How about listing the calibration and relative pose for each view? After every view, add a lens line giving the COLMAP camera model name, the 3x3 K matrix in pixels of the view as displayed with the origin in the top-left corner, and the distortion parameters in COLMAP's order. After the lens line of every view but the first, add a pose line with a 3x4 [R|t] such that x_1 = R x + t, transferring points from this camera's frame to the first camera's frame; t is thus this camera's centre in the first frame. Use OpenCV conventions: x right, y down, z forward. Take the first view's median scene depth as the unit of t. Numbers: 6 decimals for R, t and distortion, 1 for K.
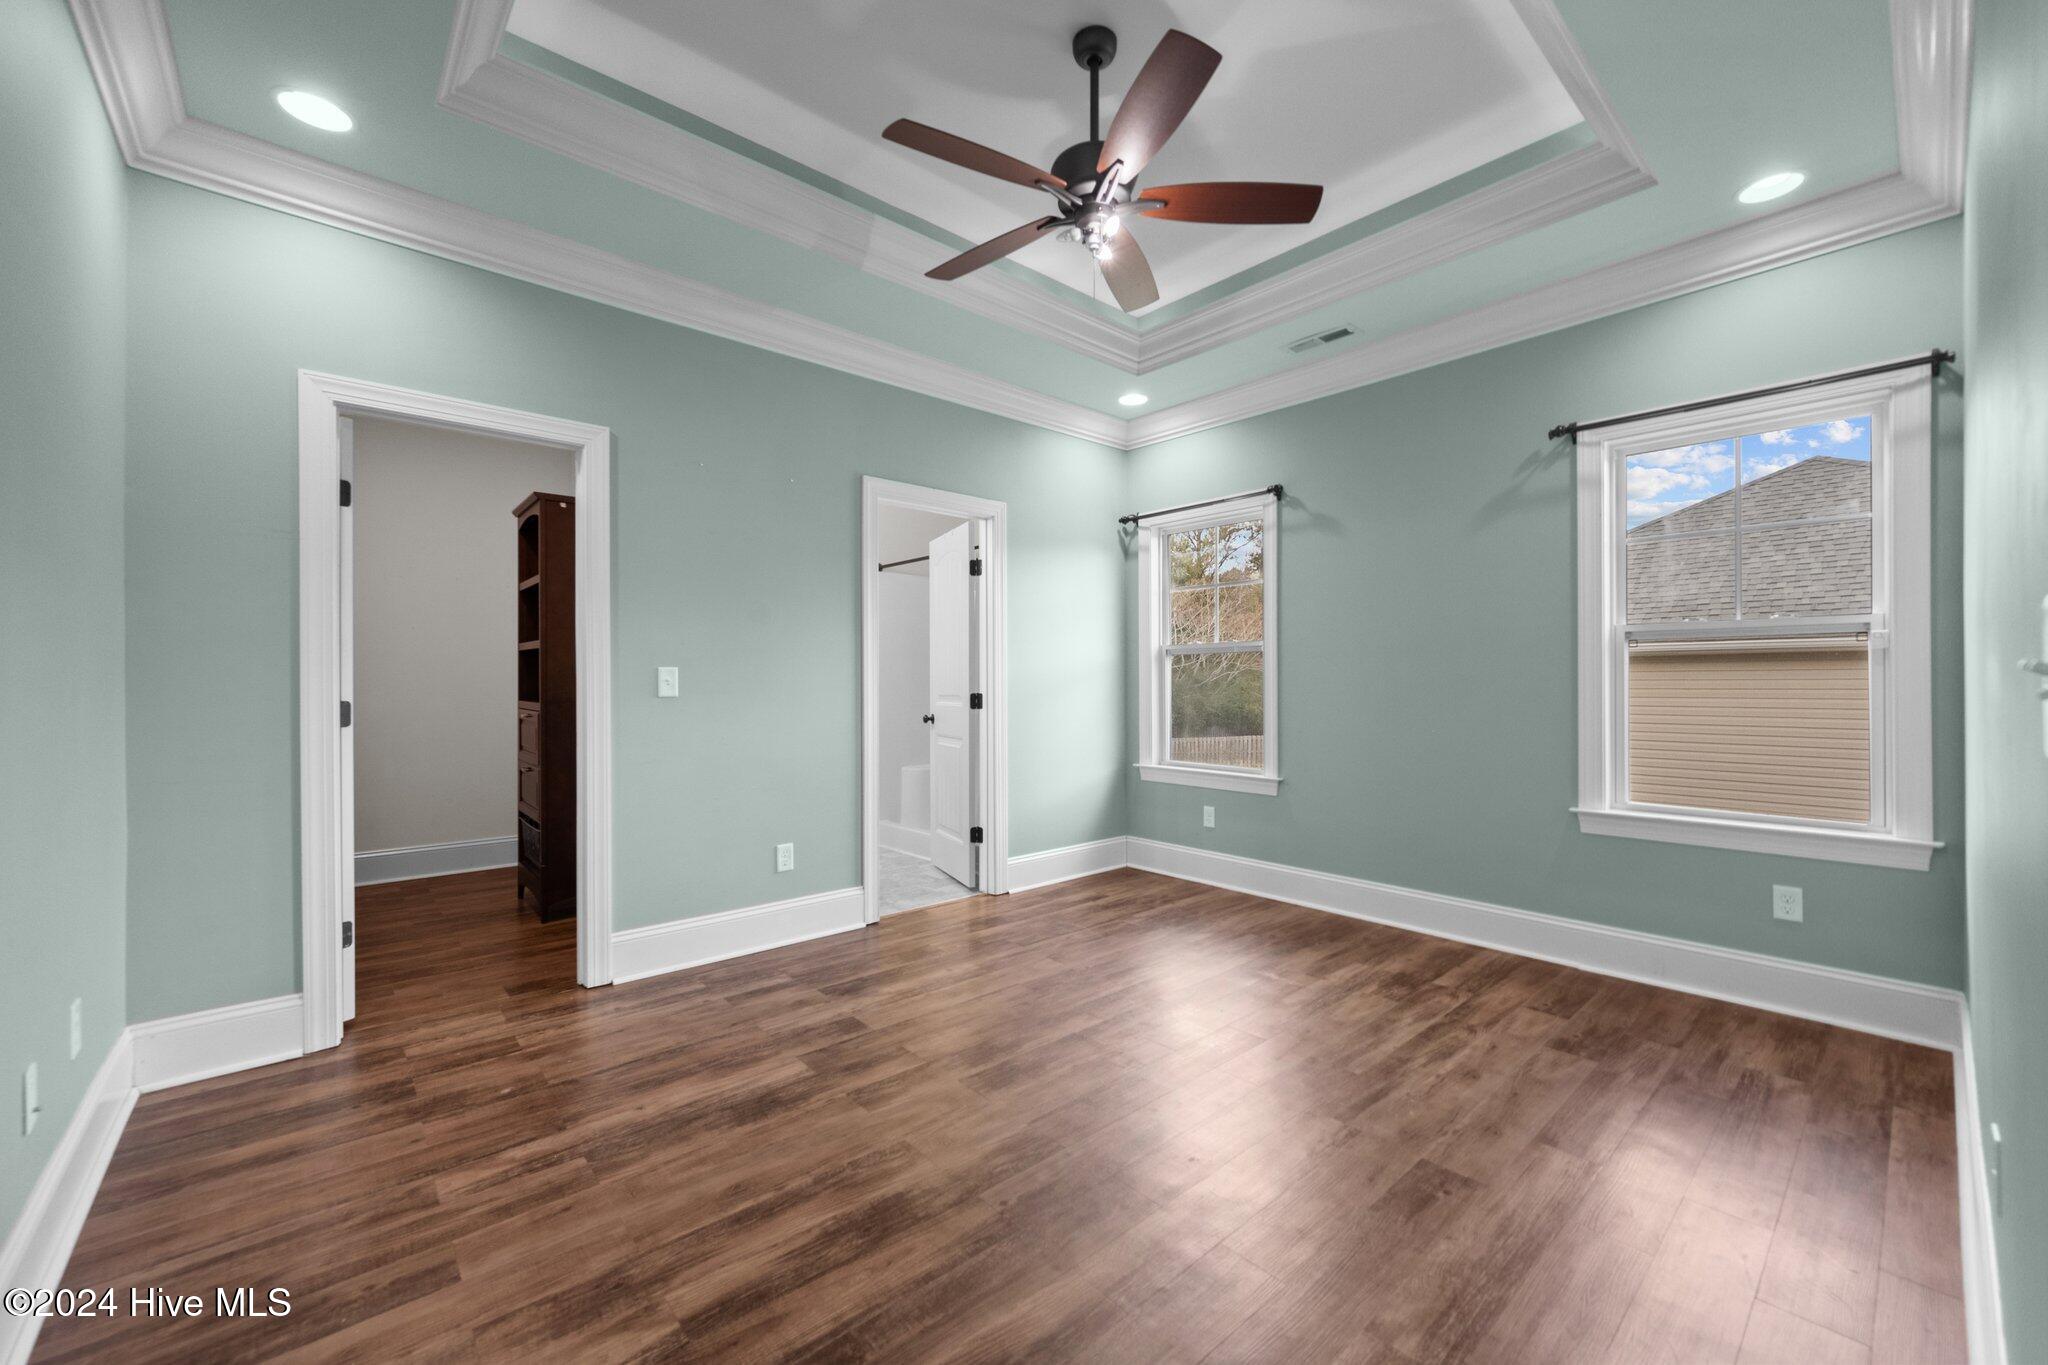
lens RADIAL K [[816.1, 0, 1024.0], [0, 816.1, 679.7], [0, 0, 1]] dist [0.001711, -0.000163]
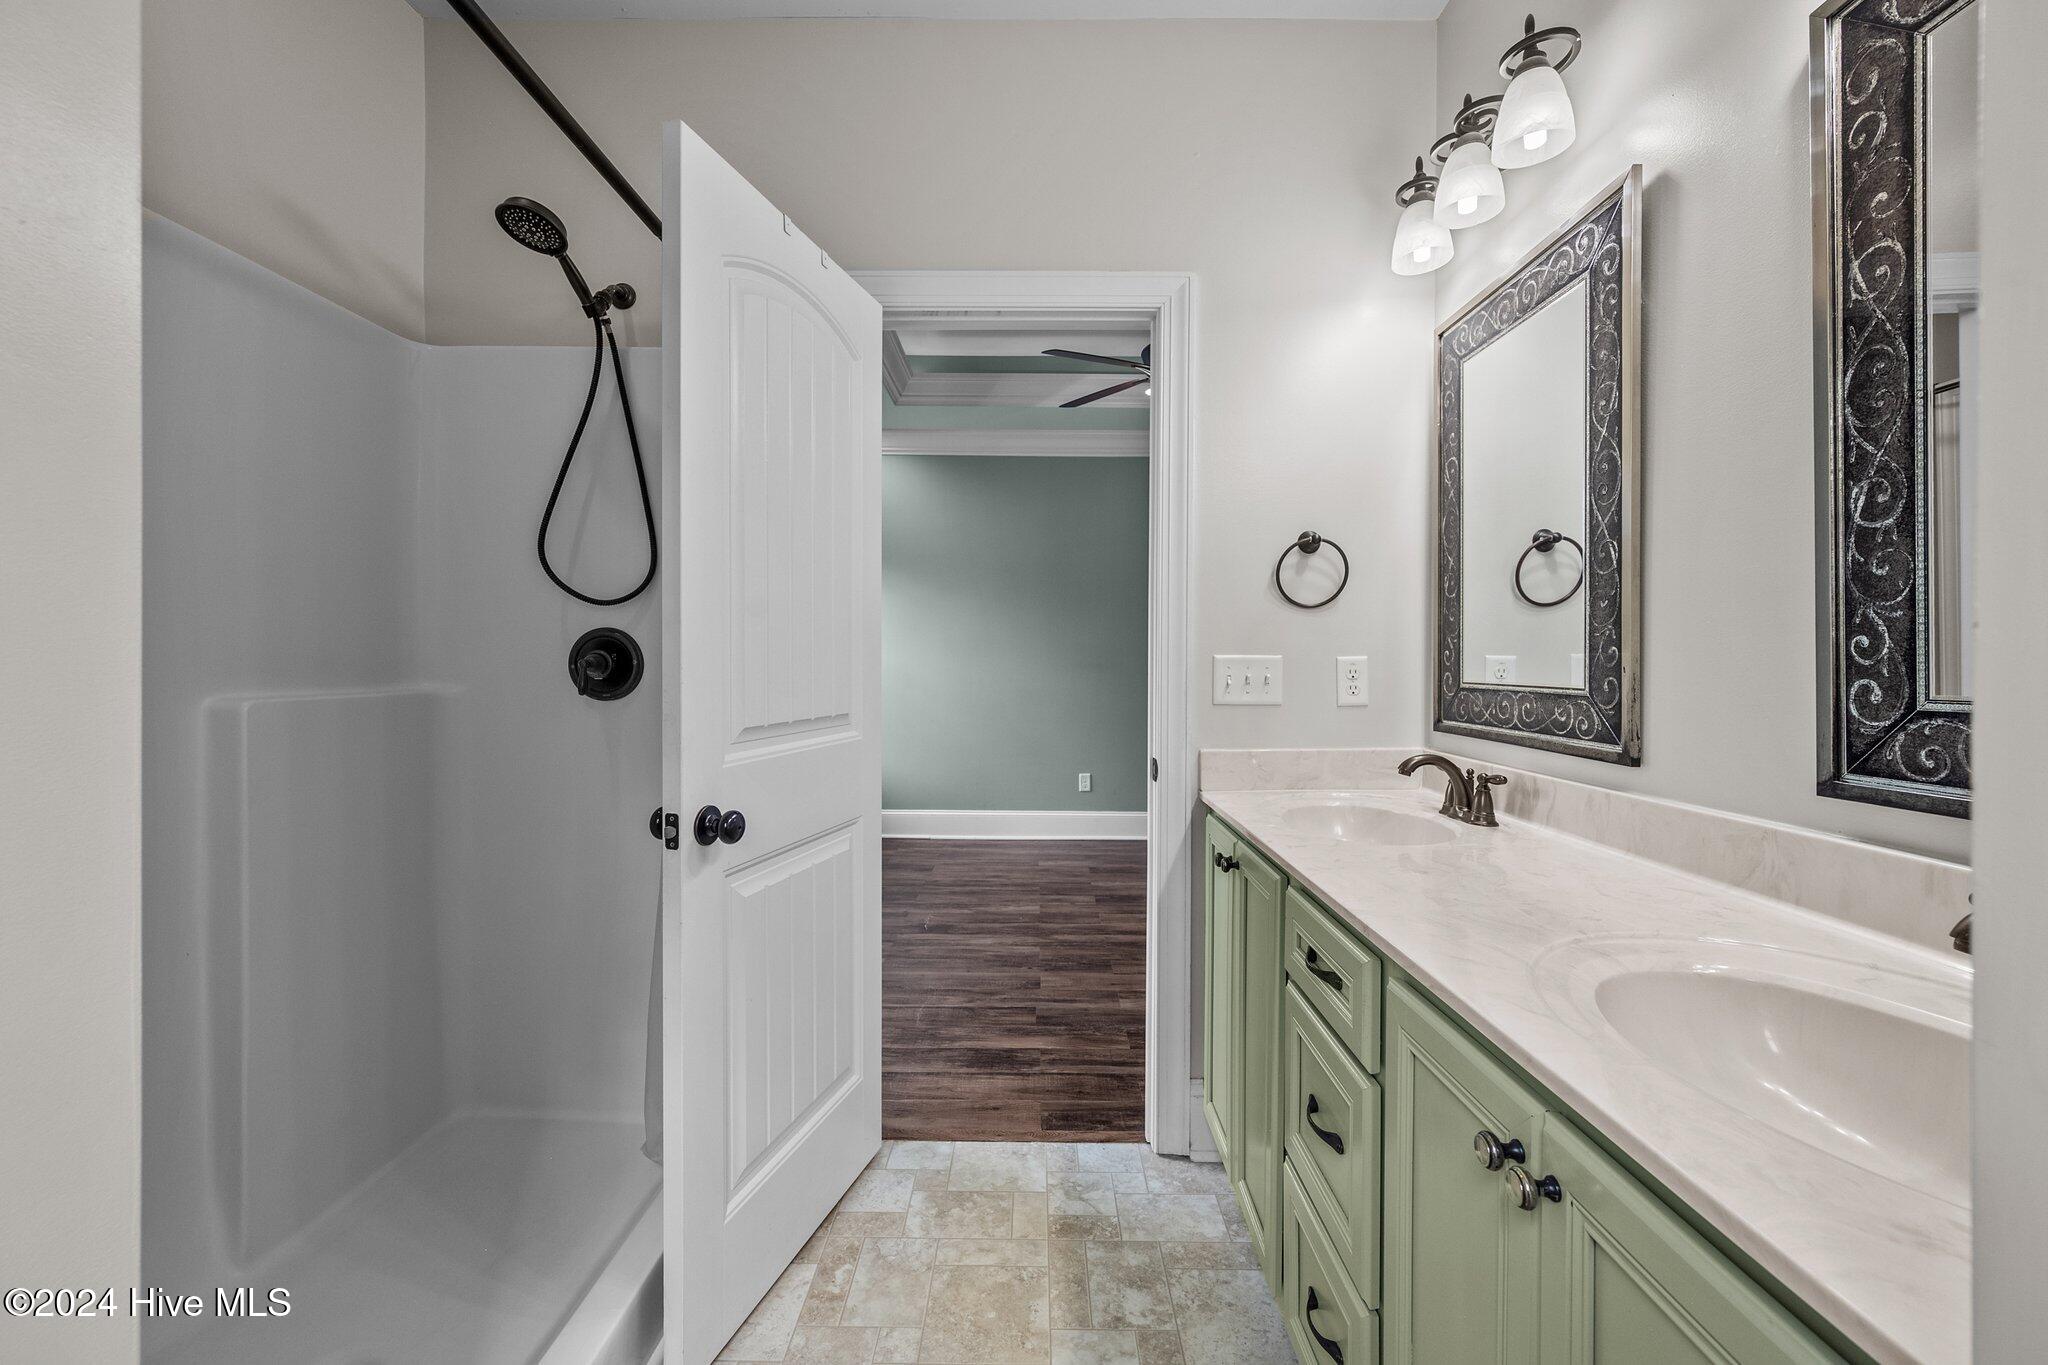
lens RADIAL K [[816.1, 0, 1022.5], [0, 816.1, 671.5], [0, 0, 1]] dist [0.001711, -0.000163]
pose [[-0.735660, -0.004650, 0.677335, -0.728595], [-0.001056, 0.999983, 0.005717, -0.002446], [-0.677351, 0.003491, -0.735652, 2.209367]]
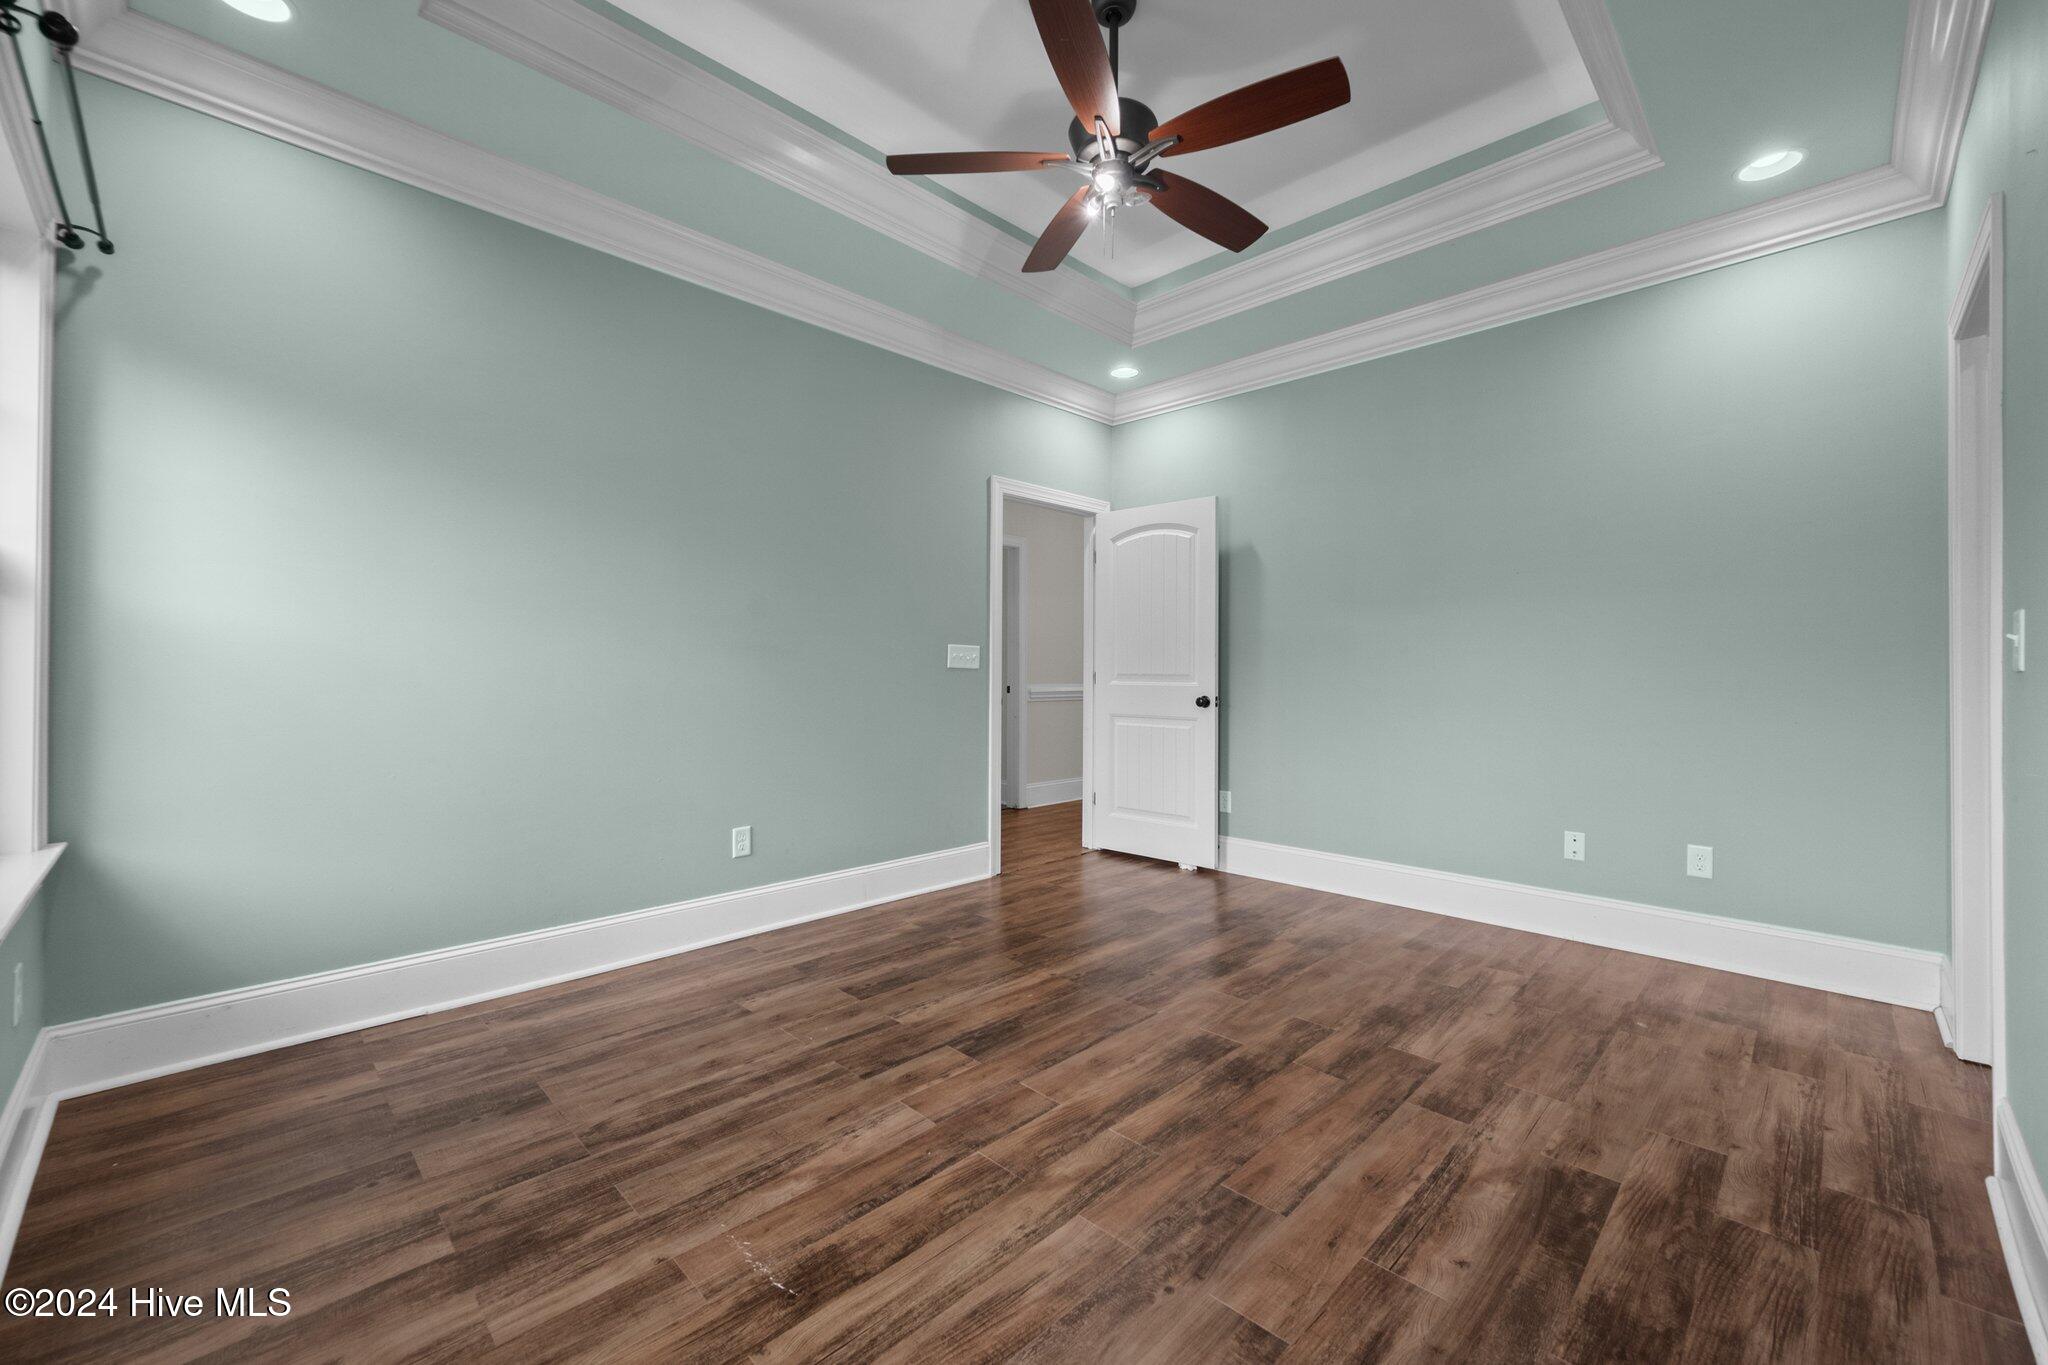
lens RADIAL K [[816.1, 0, 1033.4], [0, 816.1, 671.3], [0, 0, 1]] dist [0.001711, -0.000163]
pose [[-0.997372, -0.003272, -0.072383, 0.234223], [-0.003156, 0.999994, -0.001715, 0.031503], [0.072388, -0.001482, -0.997375, 1.844952]]
